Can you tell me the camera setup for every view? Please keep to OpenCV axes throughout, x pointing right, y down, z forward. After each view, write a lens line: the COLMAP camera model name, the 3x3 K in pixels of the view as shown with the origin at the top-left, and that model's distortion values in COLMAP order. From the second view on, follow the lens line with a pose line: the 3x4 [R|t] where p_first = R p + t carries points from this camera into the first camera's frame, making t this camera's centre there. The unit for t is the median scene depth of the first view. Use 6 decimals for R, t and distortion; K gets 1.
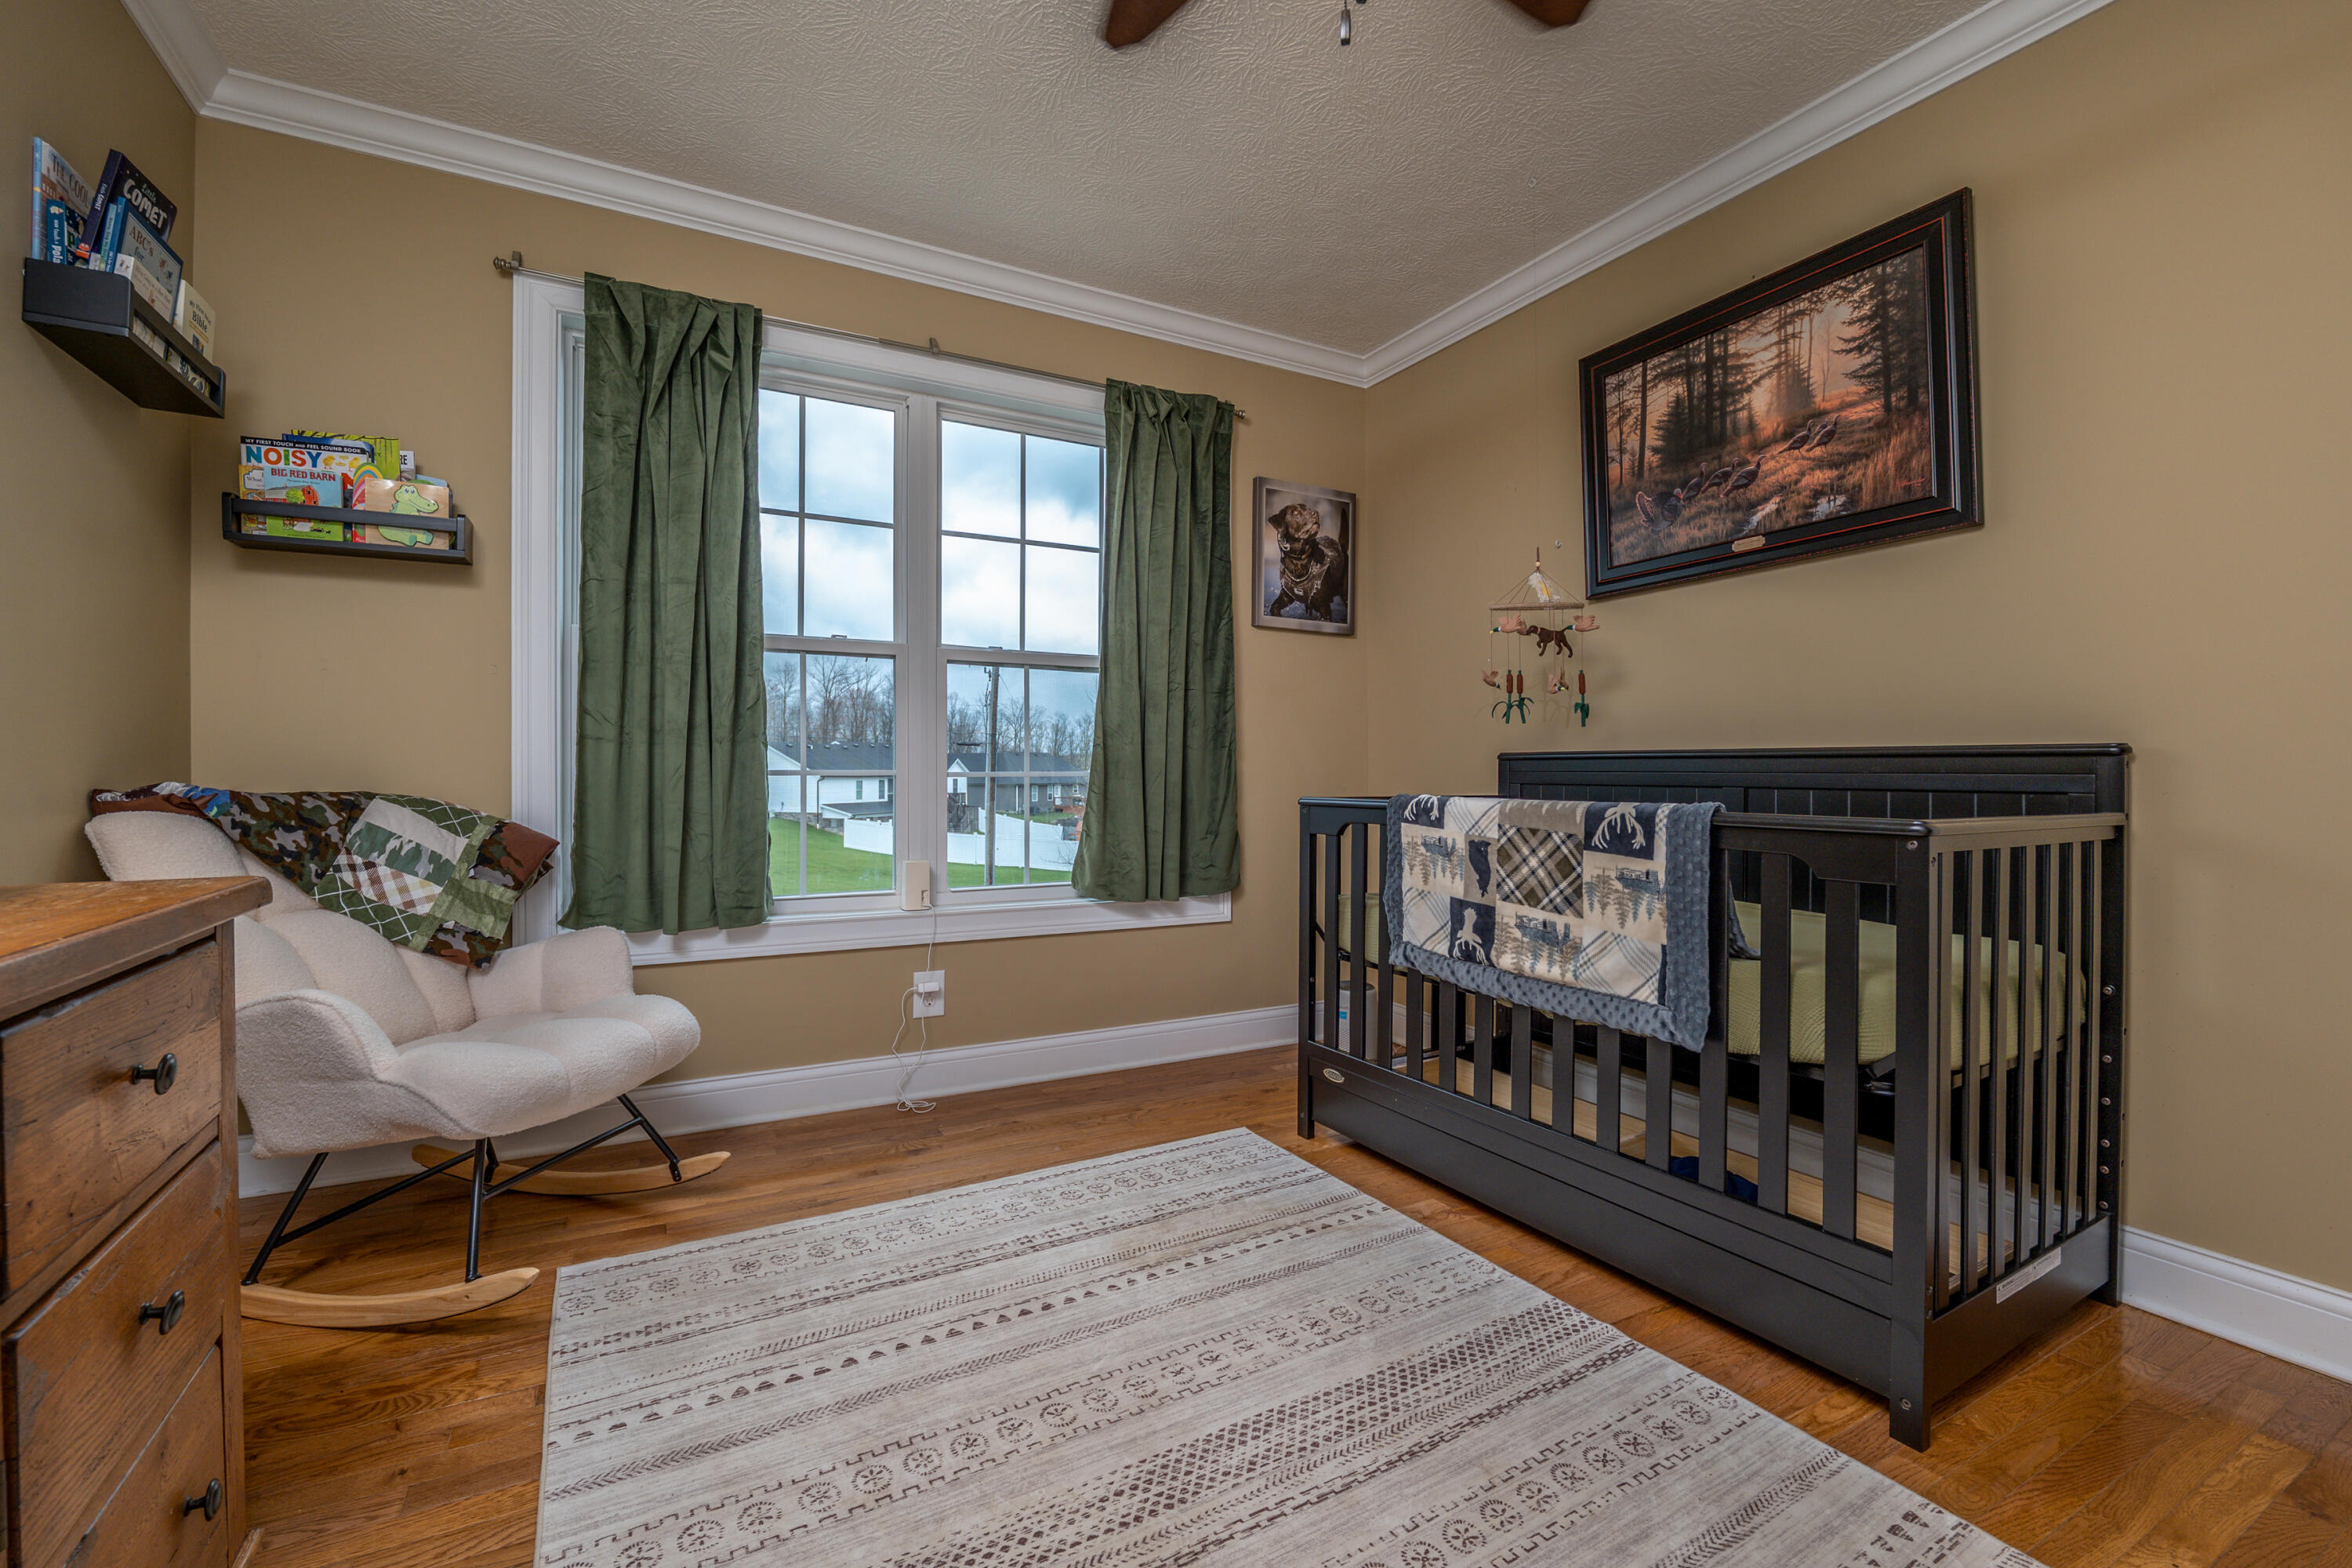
lens RADIAL K [[982.1, 0, 1170.9], [0, 982.1, 774.4], [0, 0, 1]] dist [-0.011431, 0.000460]
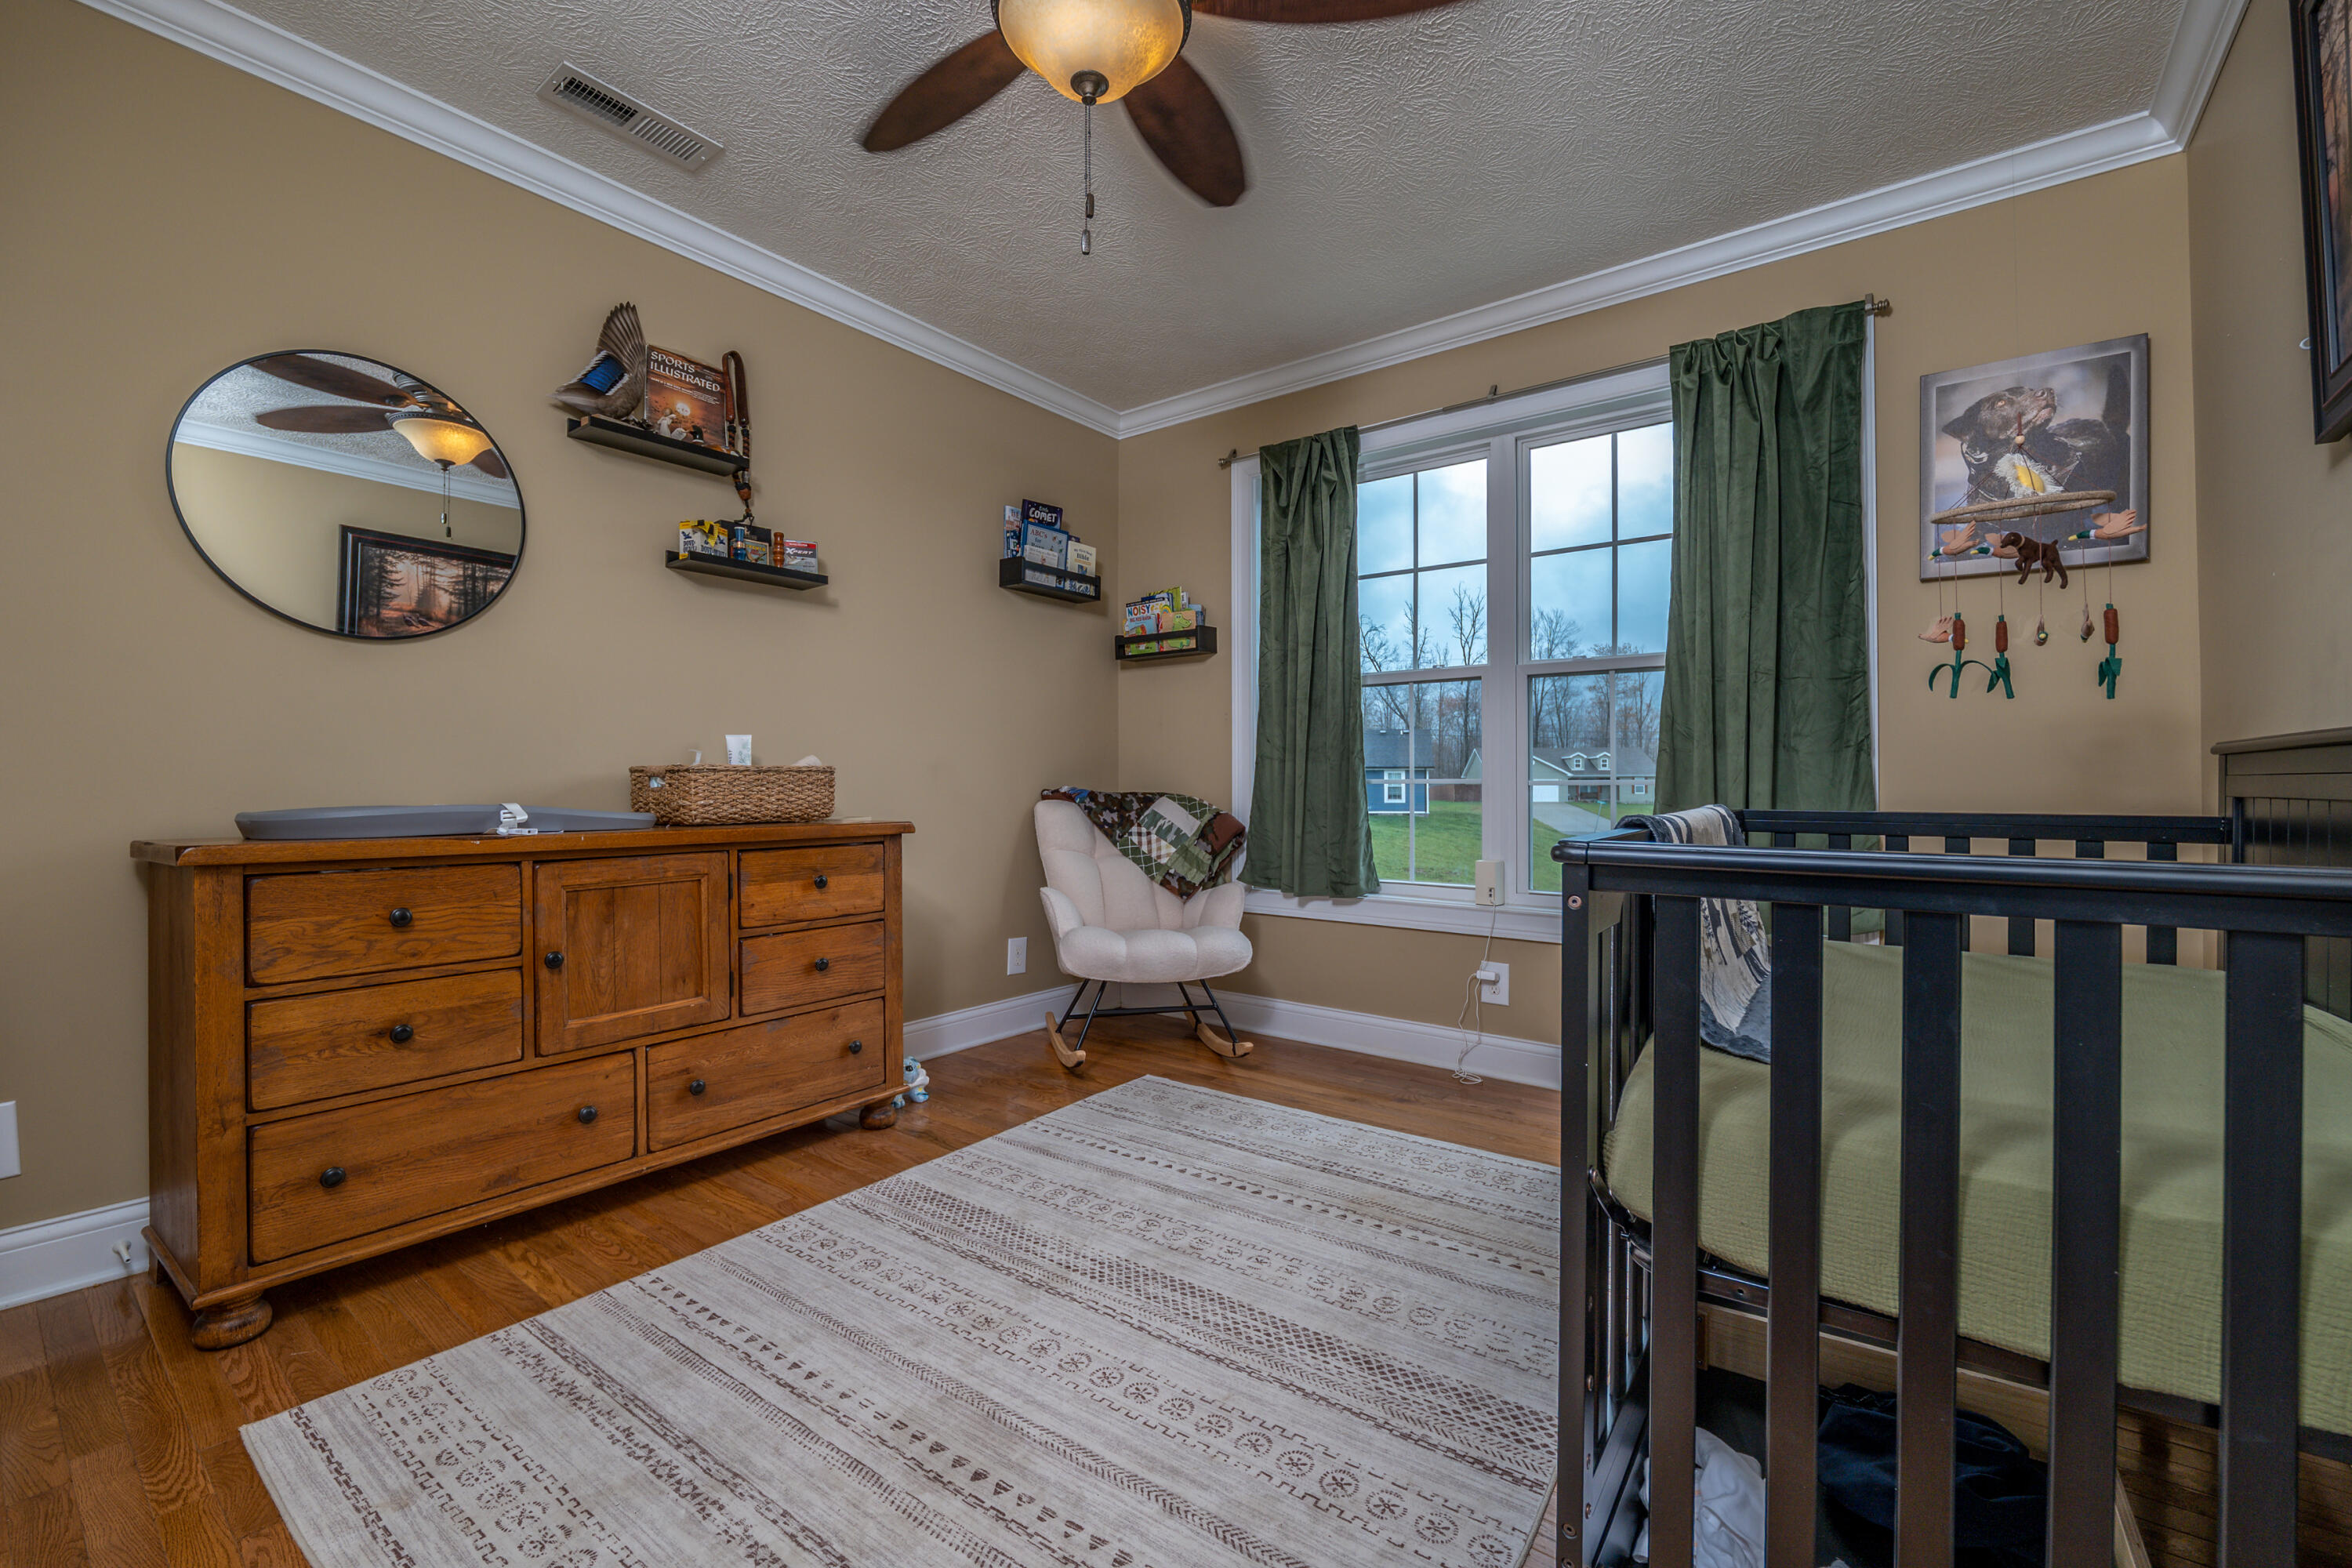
lens RADIAL K [[1000.2, 0, 1176.0], [0, 1000.2, 784.0], [0, 0, 1]] dist [-0.002595, 0.000071]
pose [[0.404643, 0.001297, -0.914474, 0.857406], [-0.001601, 0.999998, 0.000710, 0.001225], [0.914473, 0.001176, 0.404645, 0.300257]]
